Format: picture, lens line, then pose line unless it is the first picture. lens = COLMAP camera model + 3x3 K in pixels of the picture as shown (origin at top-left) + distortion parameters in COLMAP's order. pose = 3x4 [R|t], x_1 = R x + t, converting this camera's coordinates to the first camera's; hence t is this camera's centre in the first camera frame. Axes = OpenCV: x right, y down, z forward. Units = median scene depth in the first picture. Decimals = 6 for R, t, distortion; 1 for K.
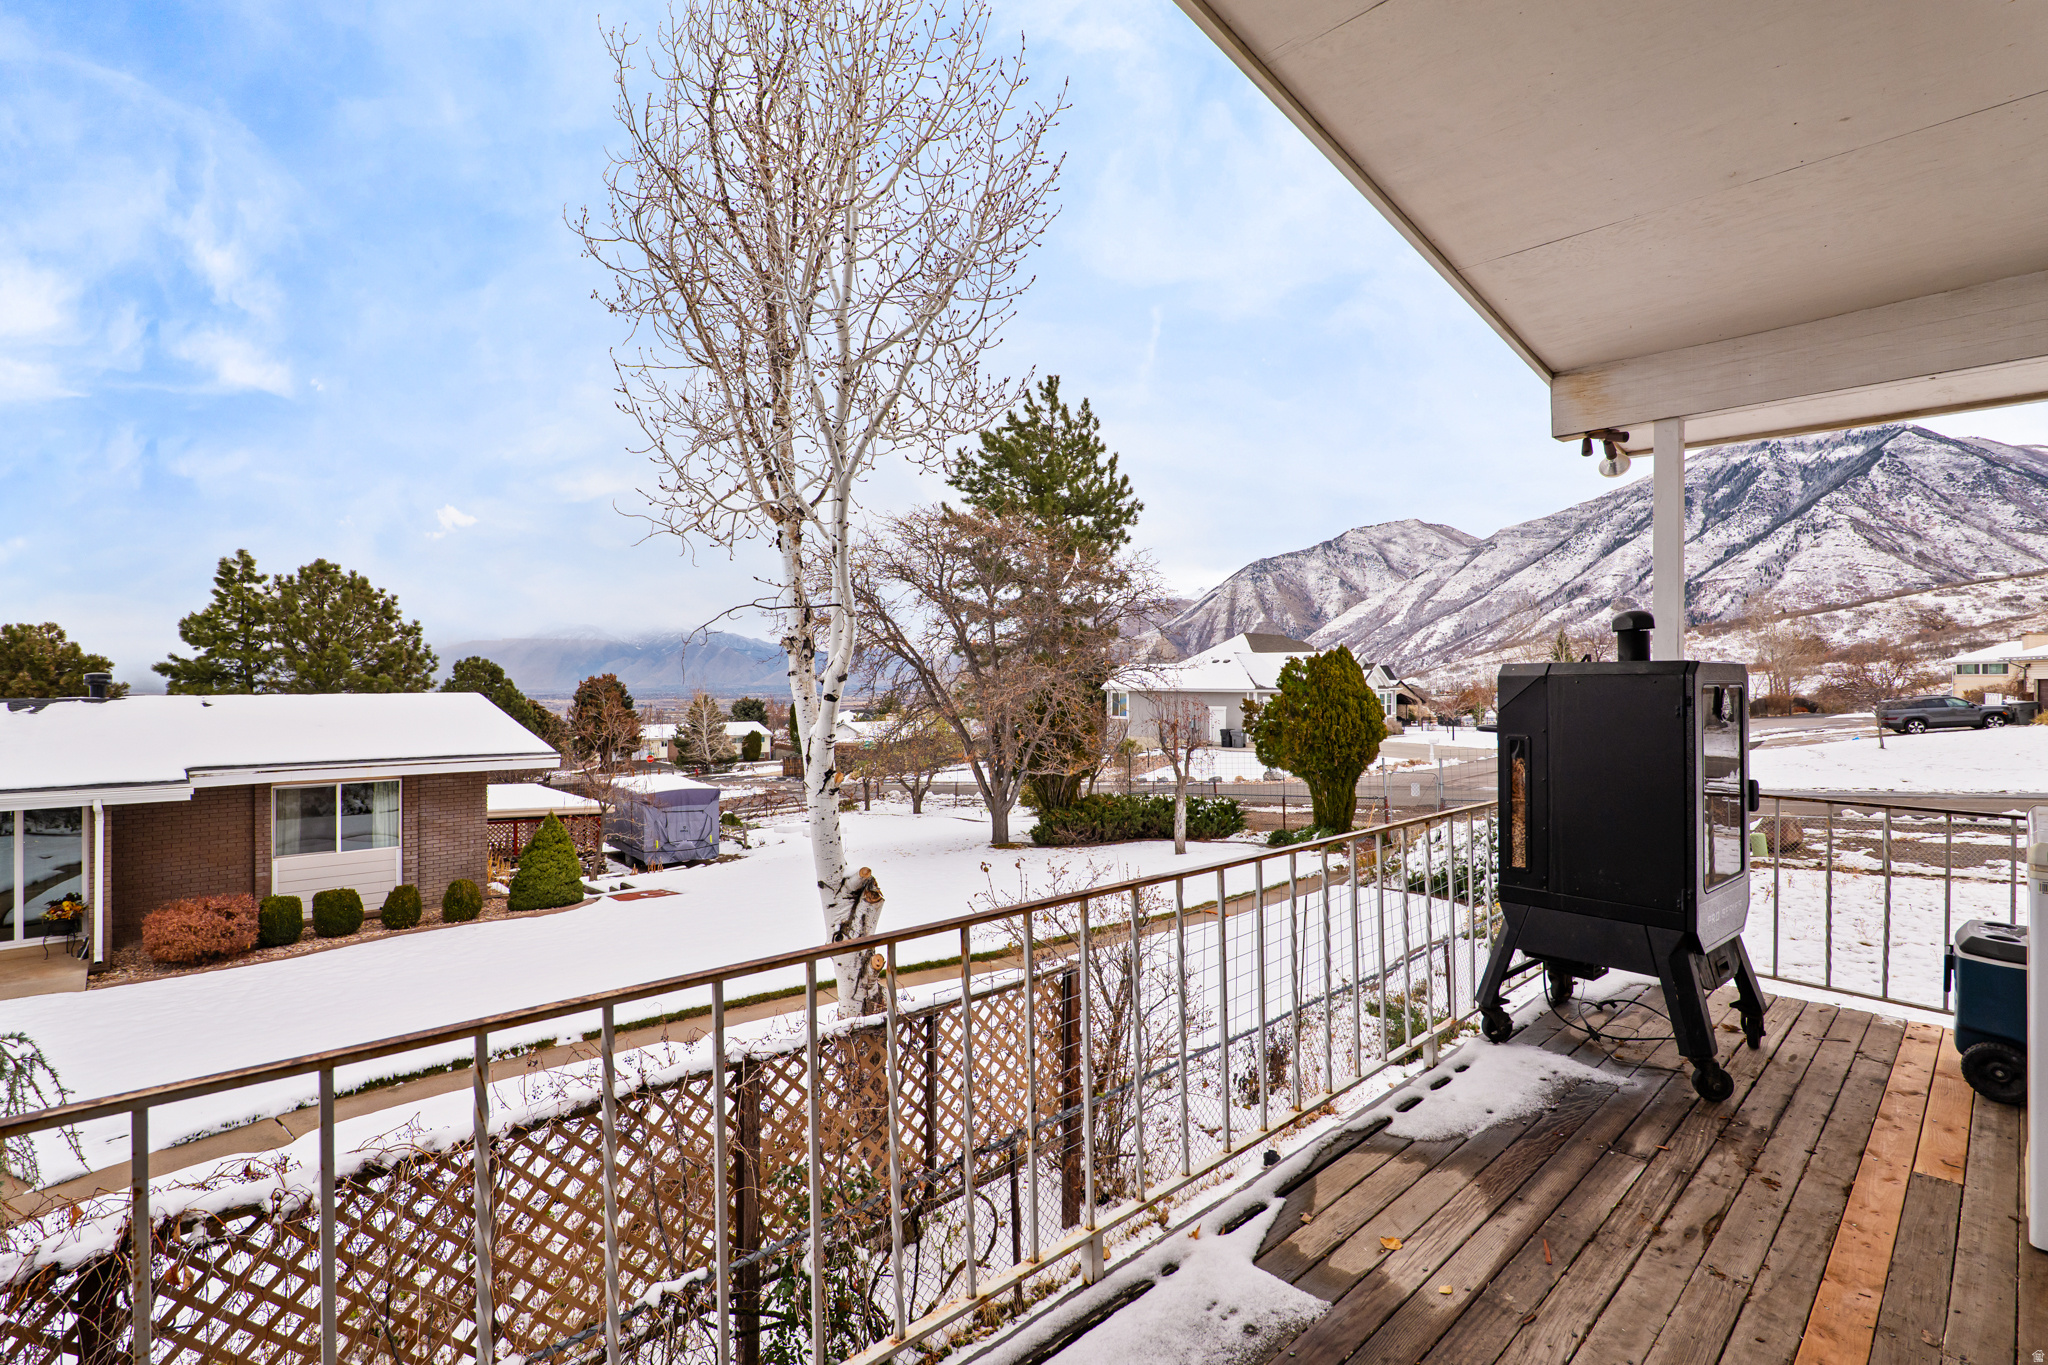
lens RADIAL K [[951.2, 0, 1017.5], [0, 951.2, 675.3], [0, 0, 1]] dist [-0.023817, 0.004631]
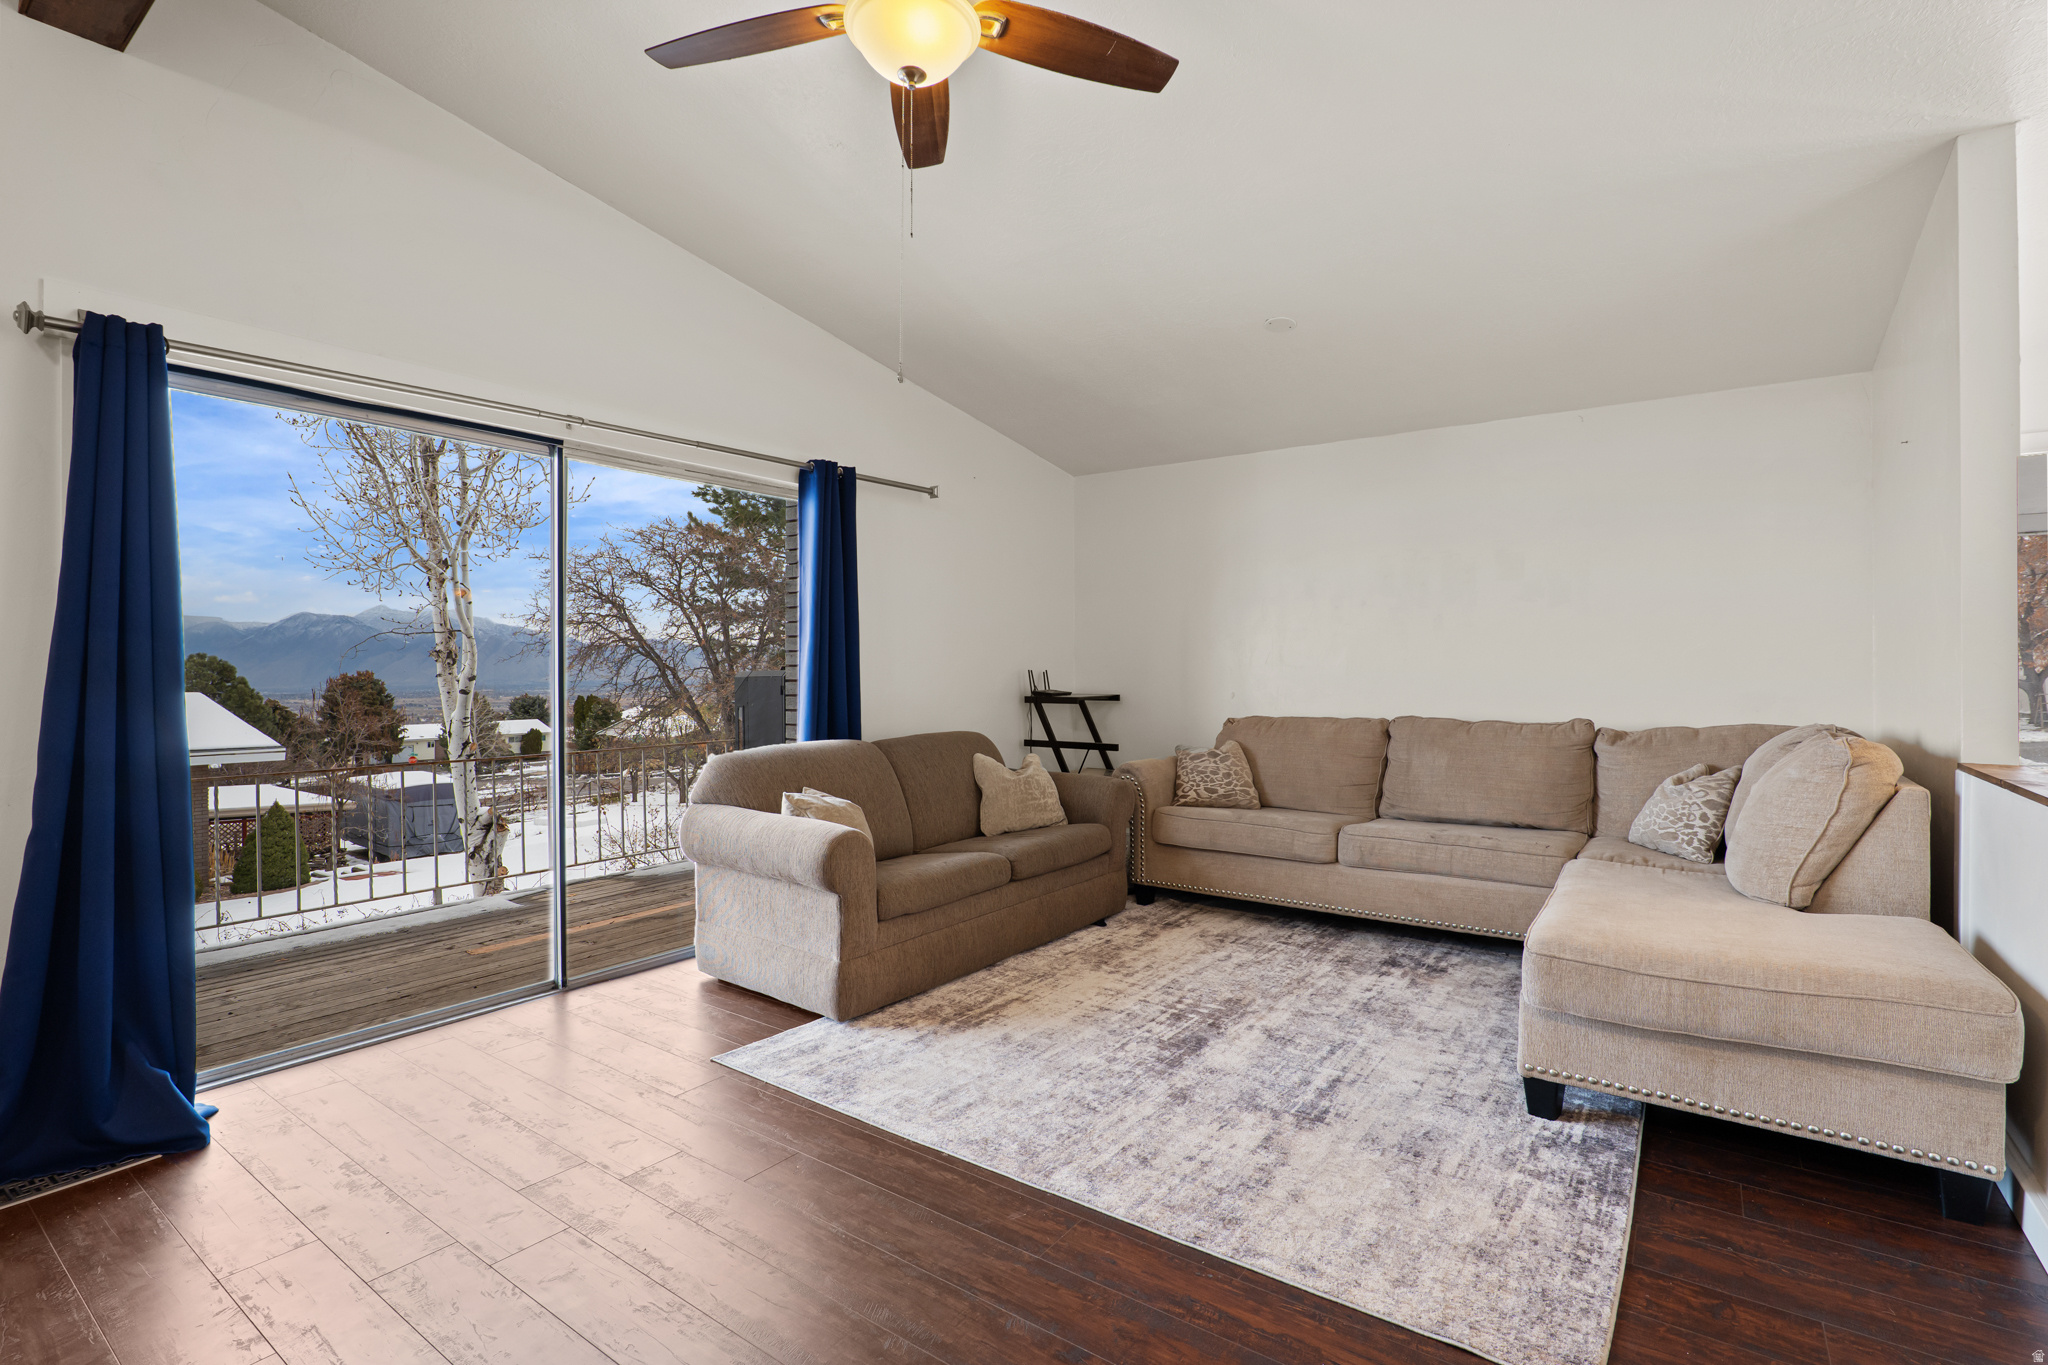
lens RADIAL K [[951.2, 0, 1032.1], [0, 951.2, 669.6], [0, 0, 1]] dist [-0.023817, 0.004631]
pose [[0.979307, -0.006165, 0.202287, 0.061555], [0.005883, 0.999981, 0.001998, -0.001440], [-0.202296, -0.000766, 0.979324, -0.101124]]
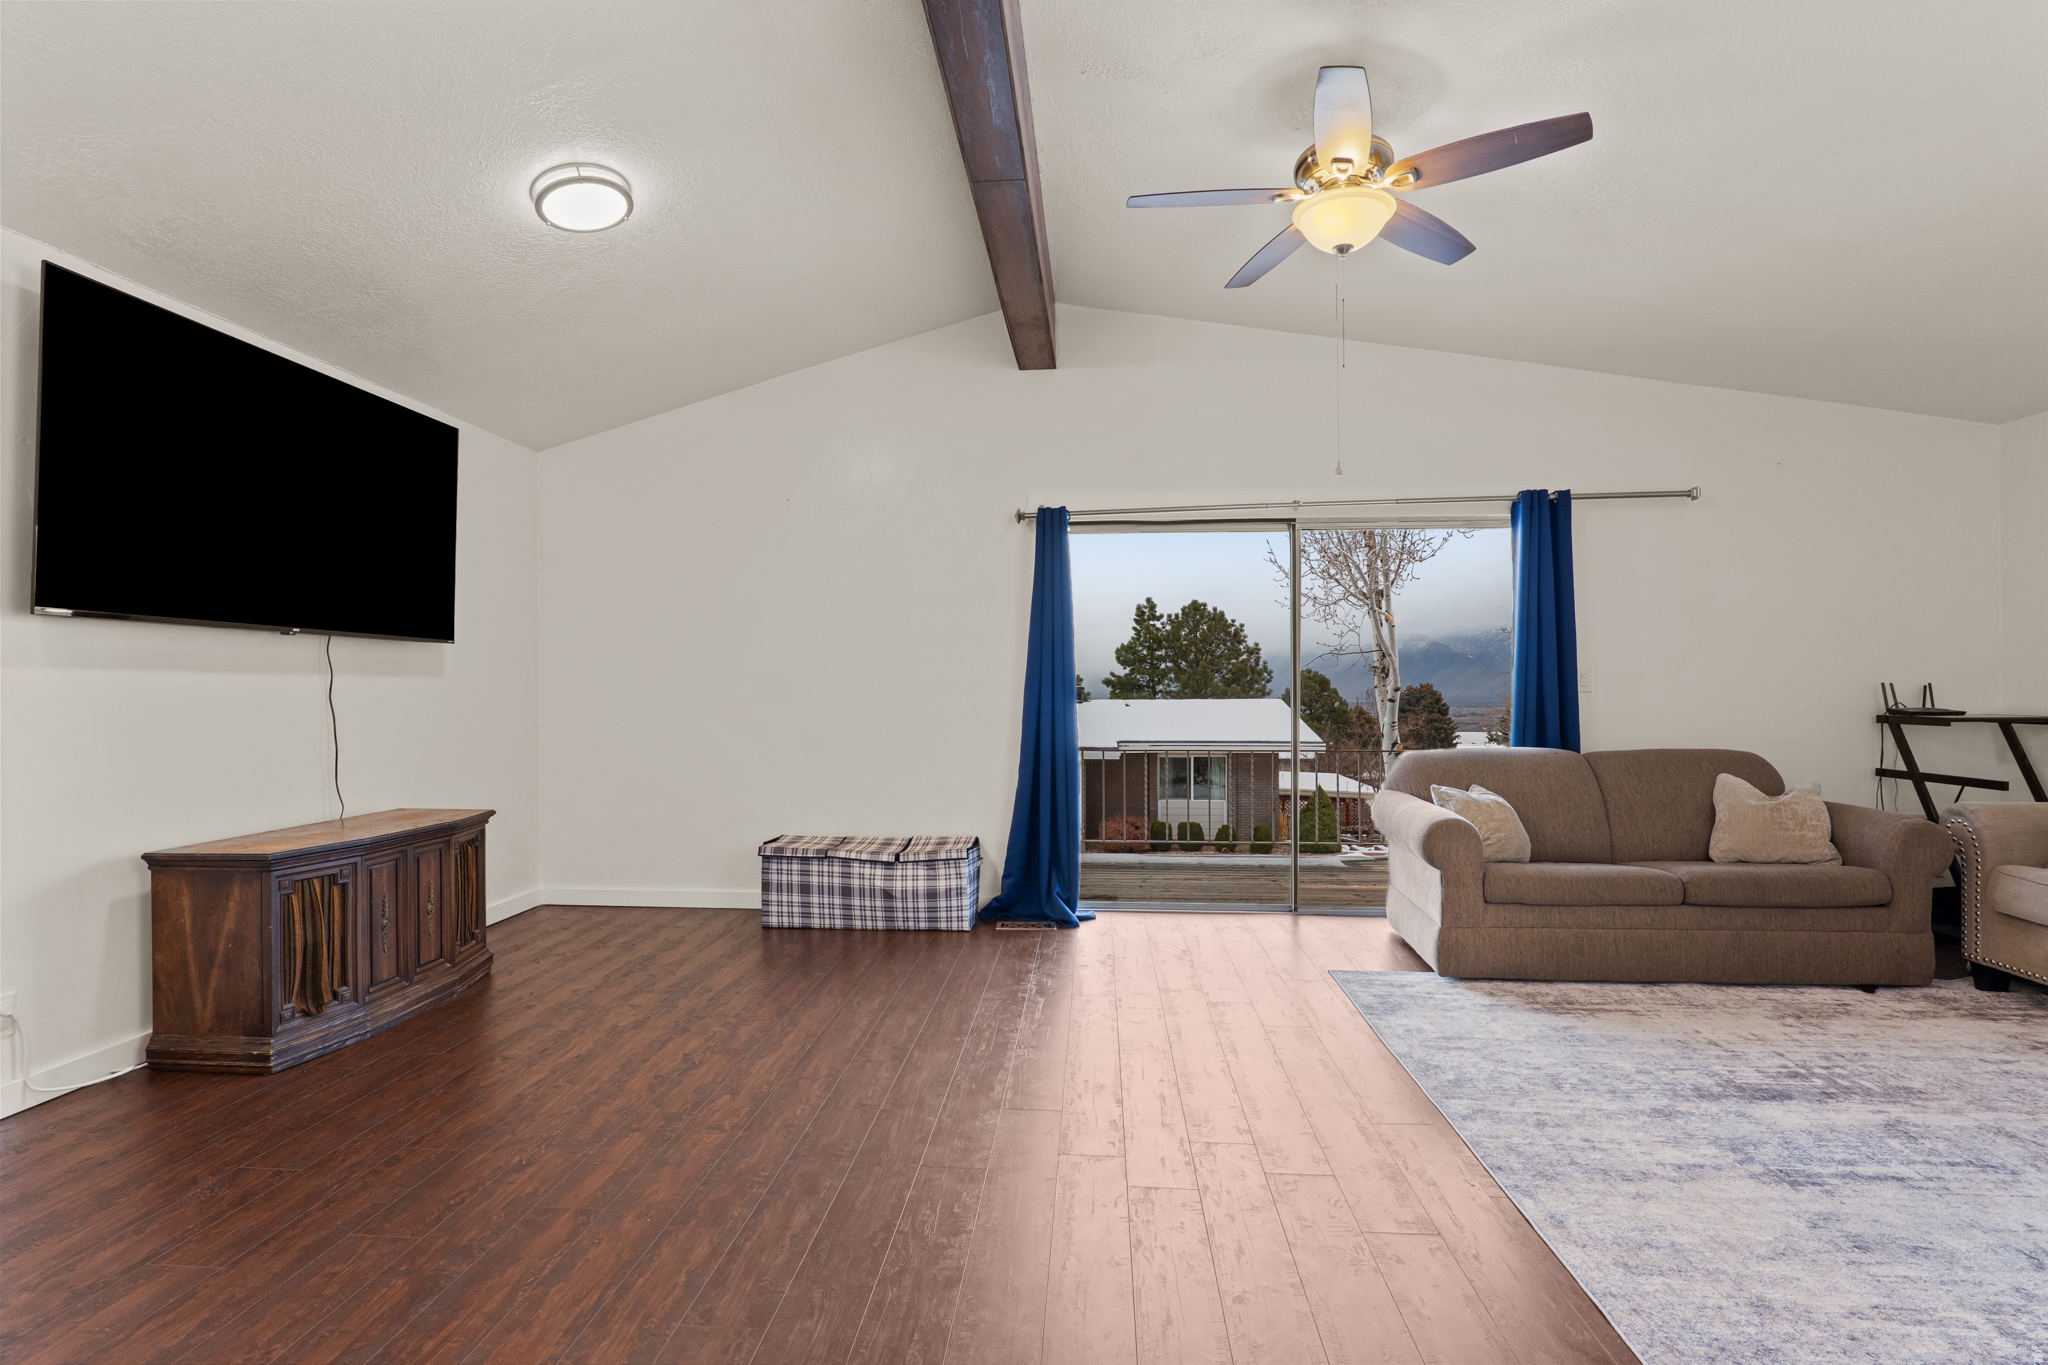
lens RADIAL K [[951.2, 0, 1028.6], [0, 951.2, 674.7], [0, 0, 1]] dist [-0.023817, 0.004631]
pose [[0.679956, -0.012522, -0.733146, 0.106821], [0.005695, 0.999914, -0.011797, -0.001316], [0.733231, 0.003846, 0.679969, -0.116461]]
